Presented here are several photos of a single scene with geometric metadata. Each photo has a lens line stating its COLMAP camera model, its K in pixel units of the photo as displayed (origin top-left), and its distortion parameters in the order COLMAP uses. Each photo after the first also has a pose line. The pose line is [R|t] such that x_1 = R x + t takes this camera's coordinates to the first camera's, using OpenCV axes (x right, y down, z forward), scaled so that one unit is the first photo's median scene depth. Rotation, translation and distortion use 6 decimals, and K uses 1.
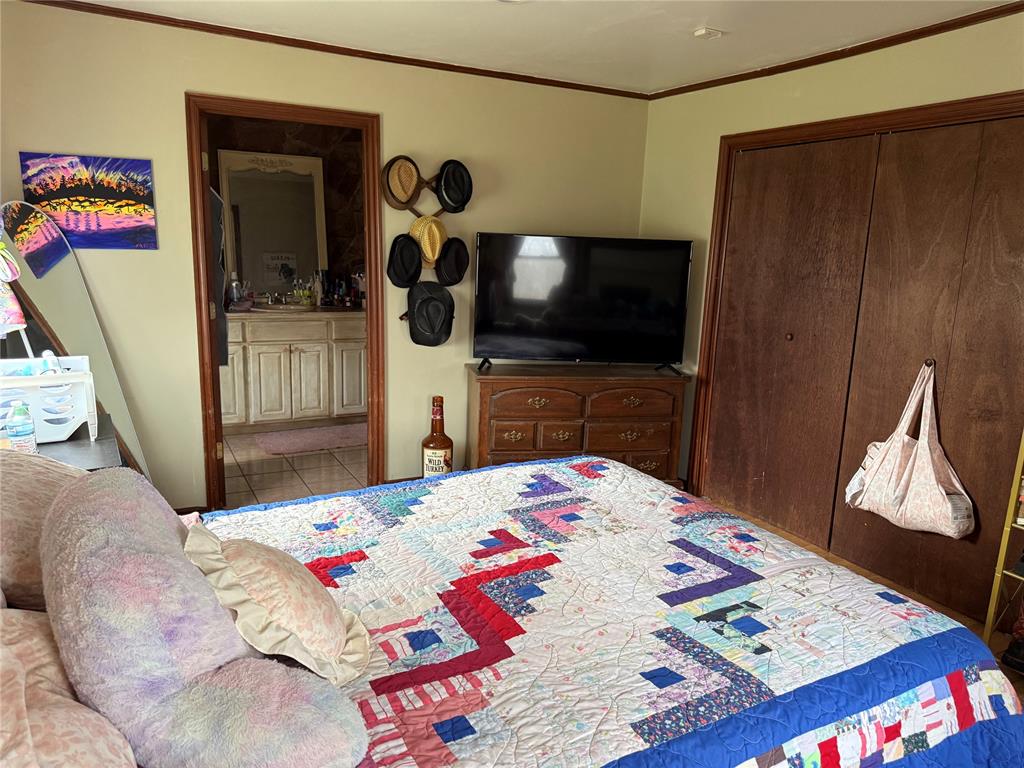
lens RADIAL K [[734.8, 0, 507.7], [0, 734.8, 389.8], [0, 0, 1]] dist [0.100150, -0.129634]
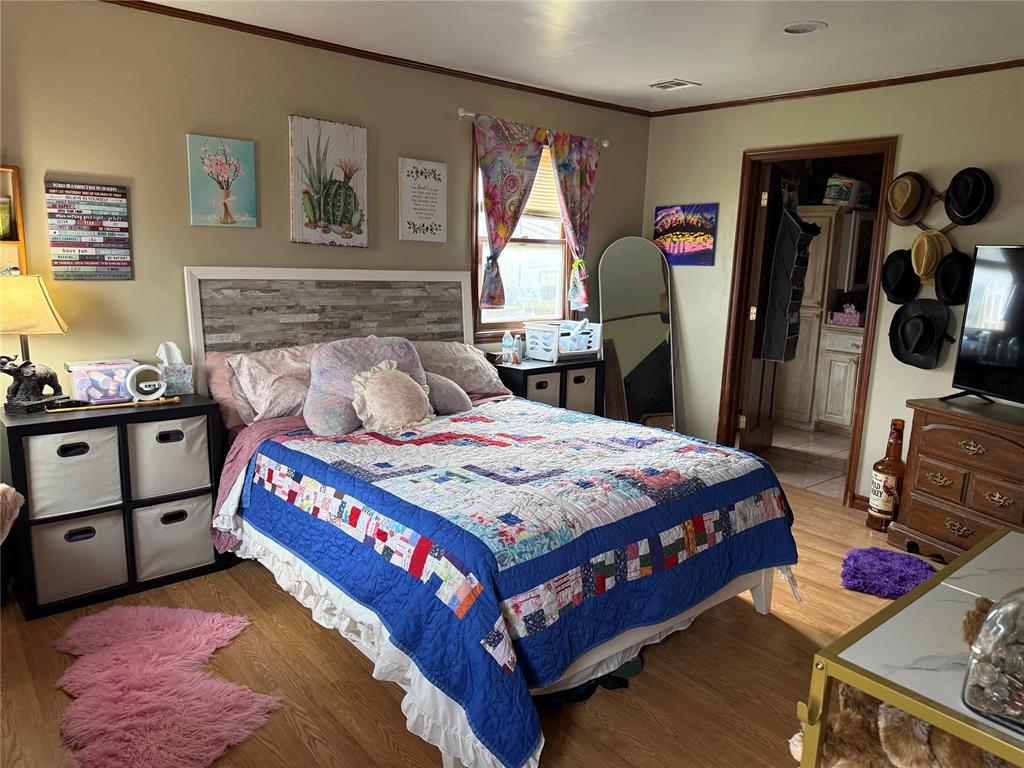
lens RADIAL K [[734.8, 0, 507.7], [0, 734.8, 389.8], [0, 0, 1]] dist [0.100150, -0.129634]
pose [[0.191275, 0.156851, -0.968923, 0.932462], [-0.213836, 0.970097, 0.114828, -0.039437], [0.957960, 0.185227, 0.219096, 0.385728]]
